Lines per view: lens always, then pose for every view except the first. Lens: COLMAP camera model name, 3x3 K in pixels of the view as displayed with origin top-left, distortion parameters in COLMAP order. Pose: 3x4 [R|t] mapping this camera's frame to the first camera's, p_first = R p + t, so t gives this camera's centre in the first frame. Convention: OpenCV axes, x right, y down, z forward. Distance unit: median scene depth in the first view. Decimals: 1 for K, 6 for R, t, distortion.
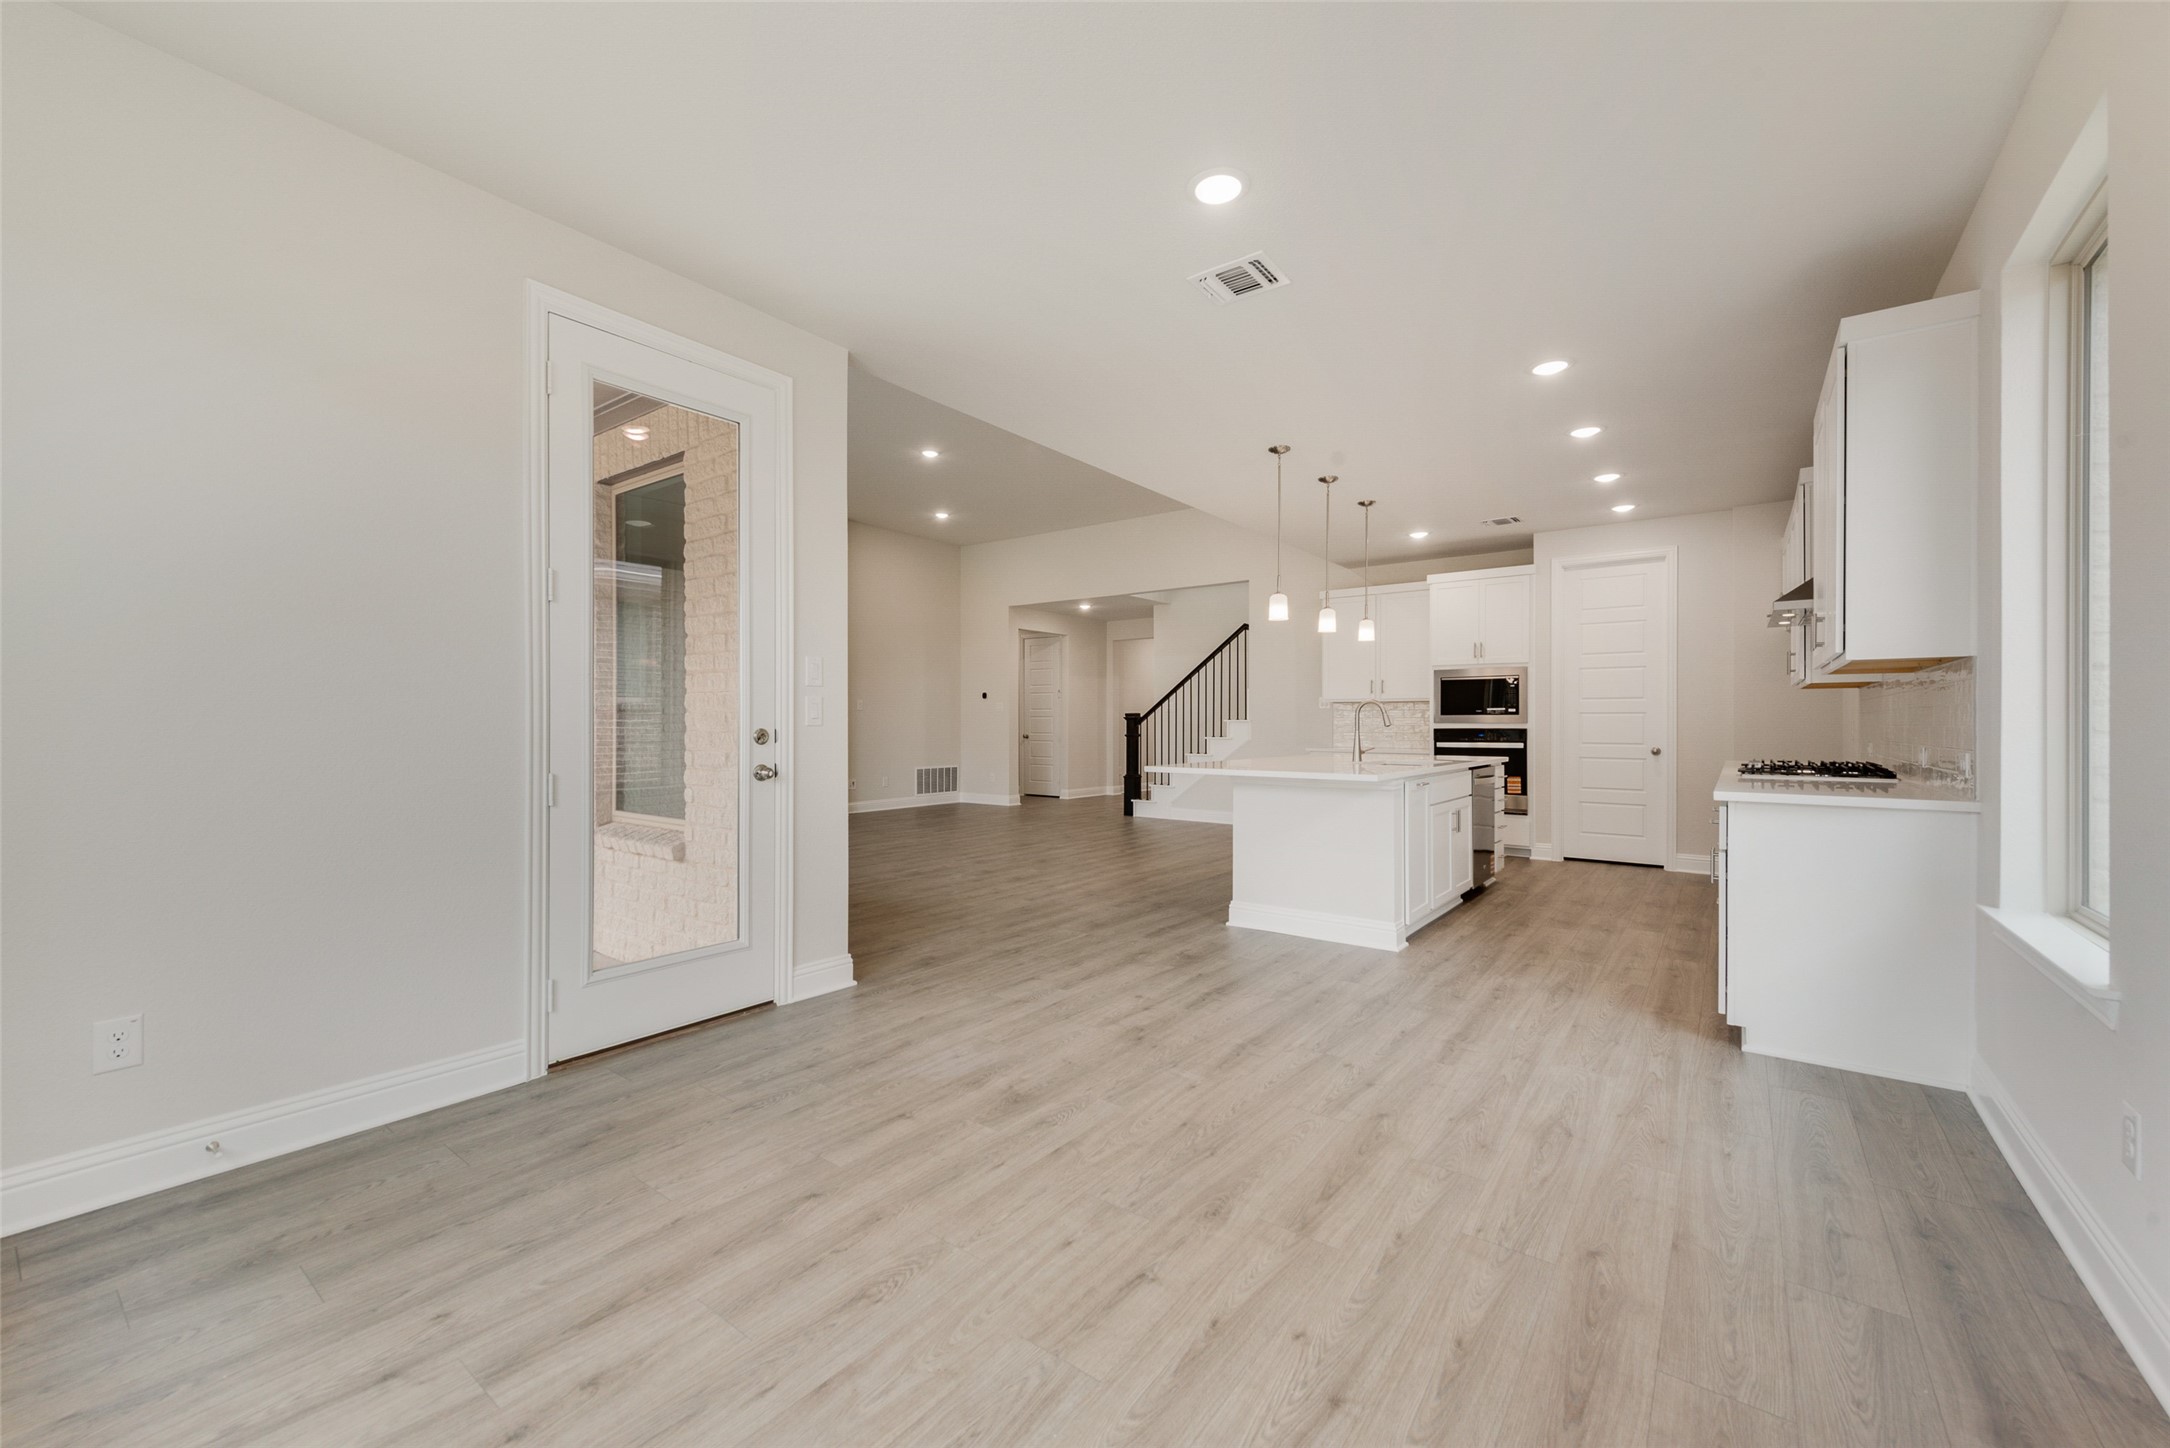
lens RADIAL K [[856.8, 0, 1088.7], [0, 856.8, 721.6], [0, 0, 1]] dist [0.014323, -0.004200]
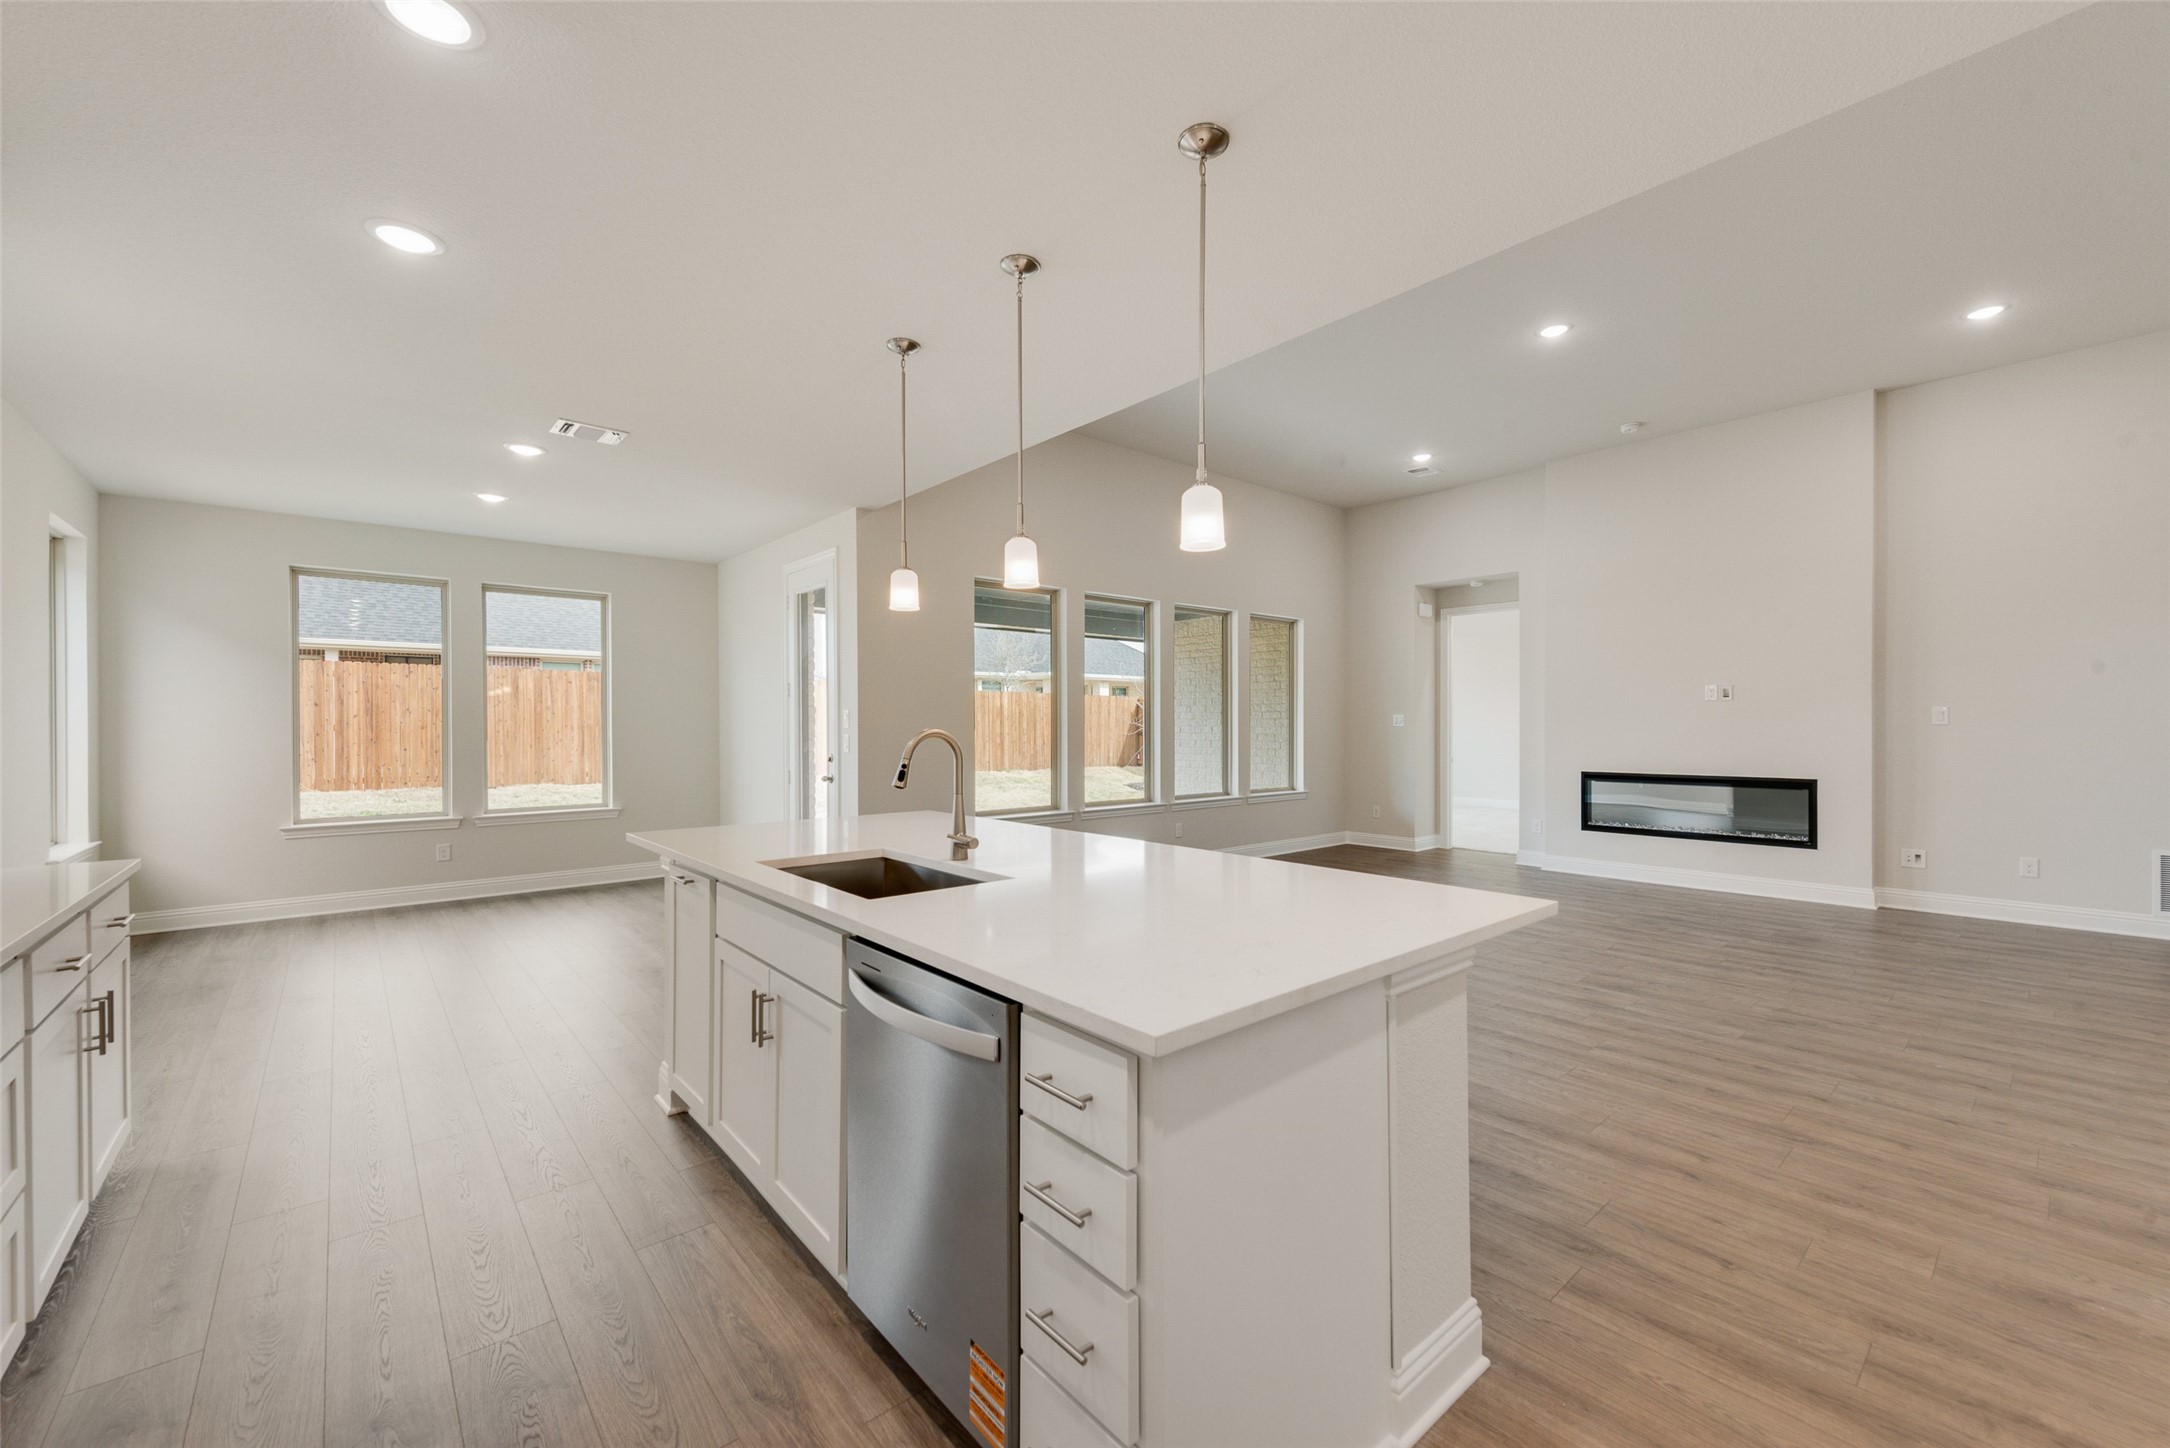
lens RADIAL K [[856.8, 0, 1092.0], [0, 856.8, 738.7], [0, 0, 1]] dist [0.014323, -0.004200]
pose [[-0.213888, 0.011407, -0.976792, 0.535420], [0.004344, 0.999933, 0.010726, -0.017903], [0.976848, -0.001949, -0.213923, 0.828472]]
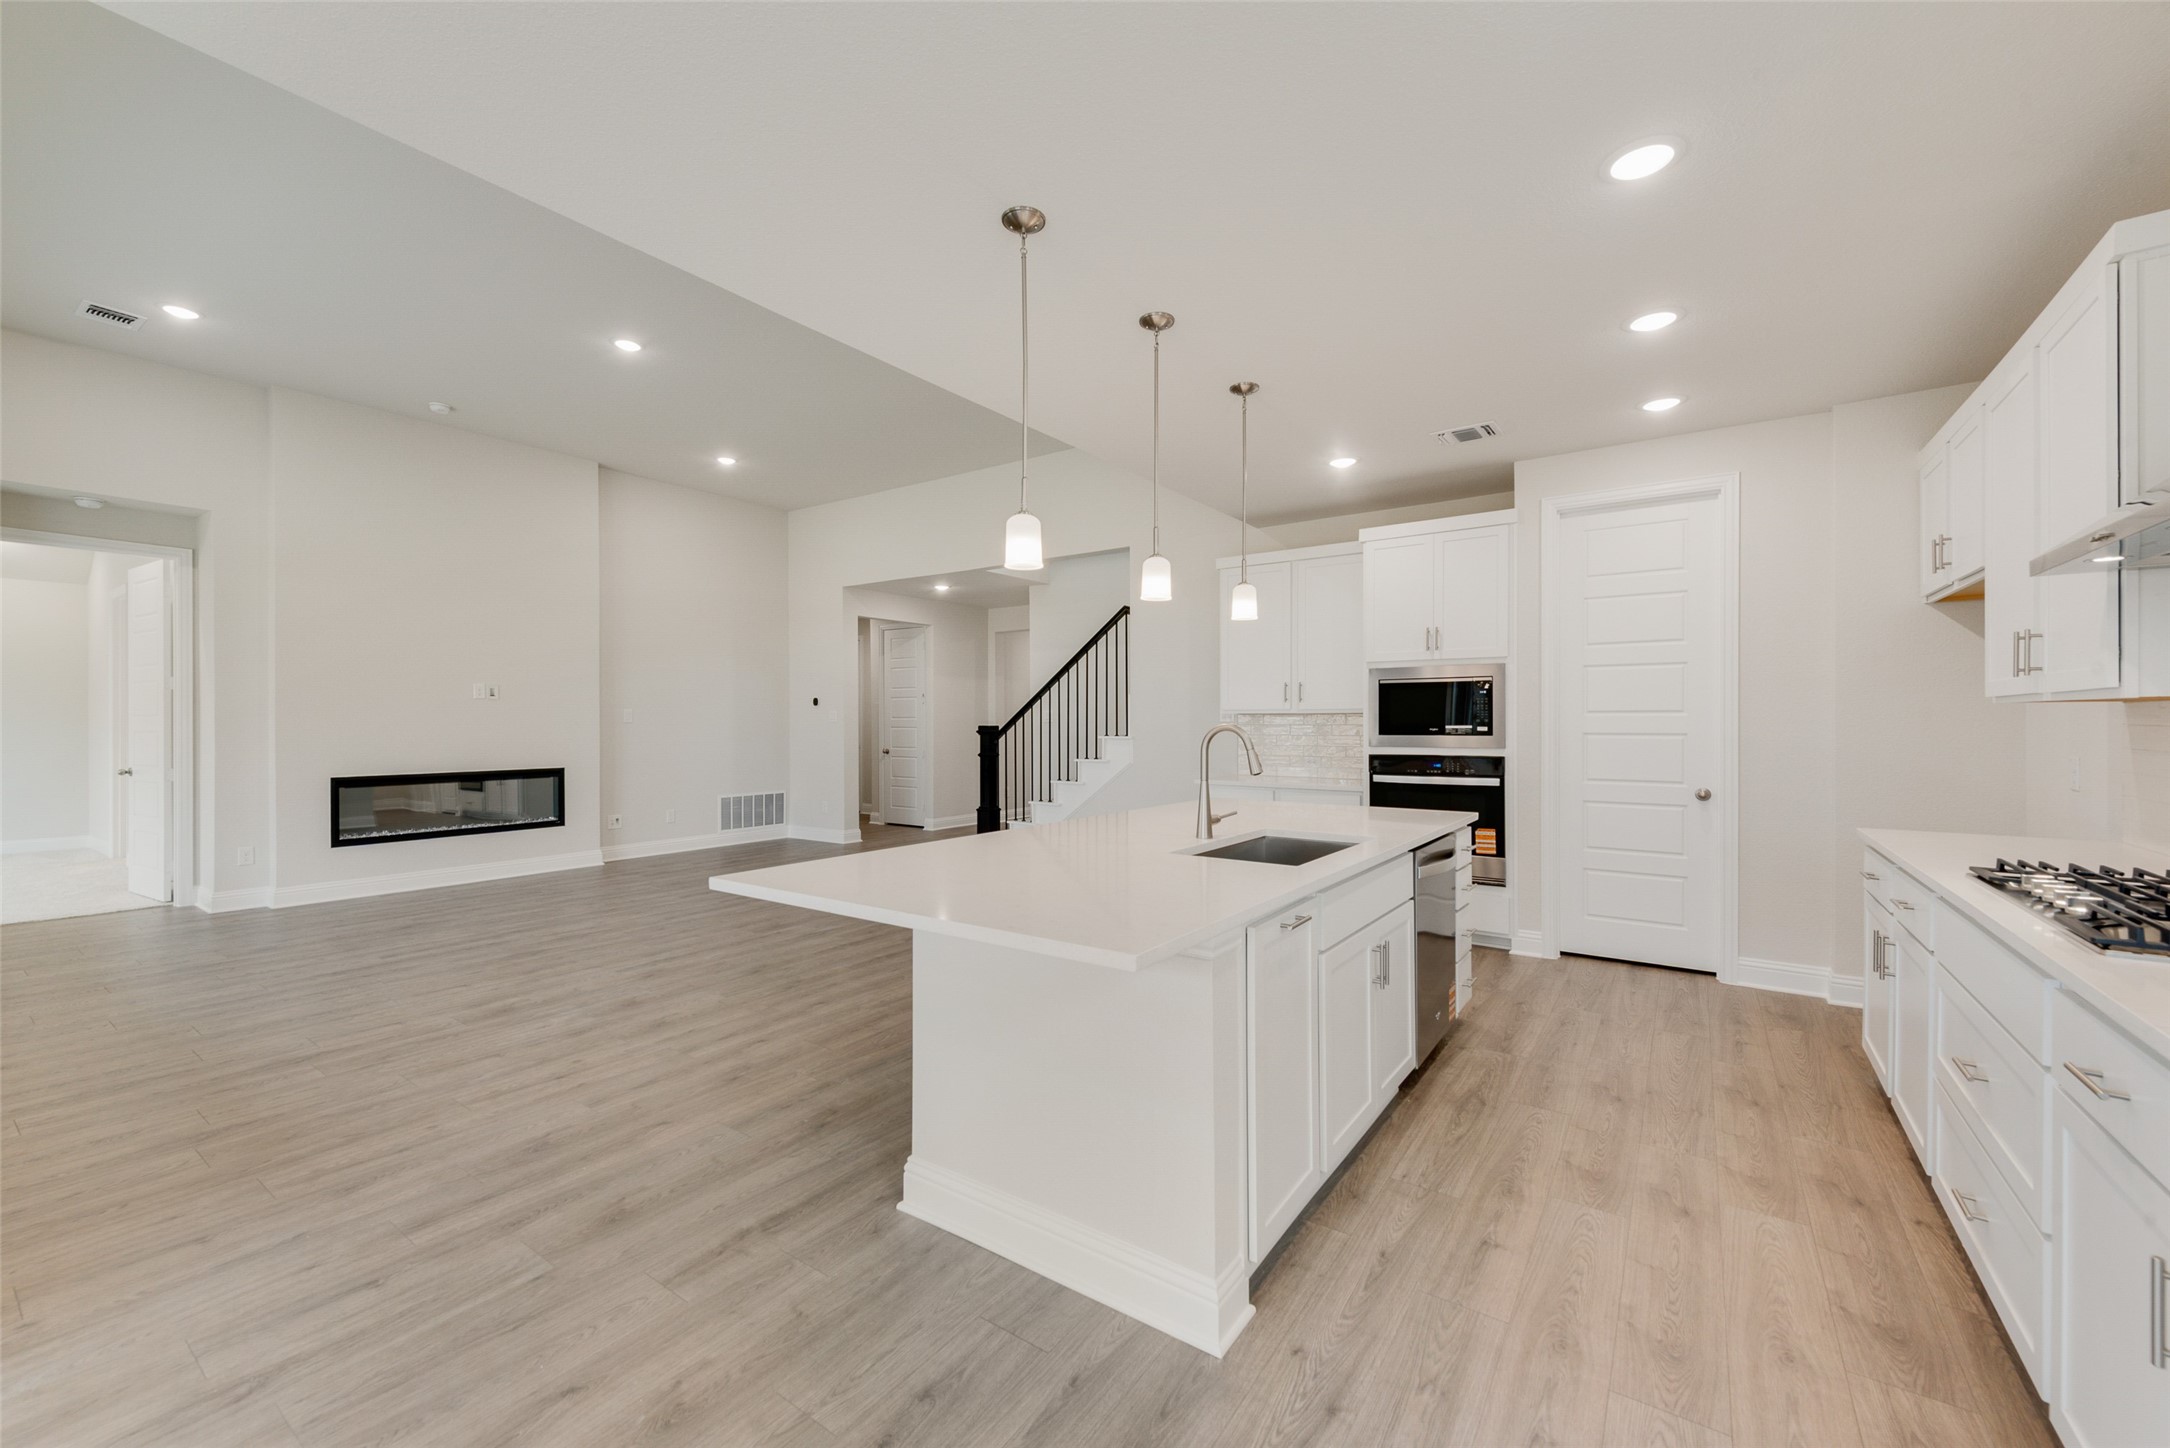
lens RADIAL K [[856.8, 0, 1088.5], [0, 856.8, 722.8], [0, 0, 1]] dist [0.014323, -0.004200]
pose [[0.999501, -0.003157, 0.031443, 0.157941], [0.003056, 0.999990, 0.003276, -0.019897], [-0.031453, -0.003178, 0.999500, 0.326887]]
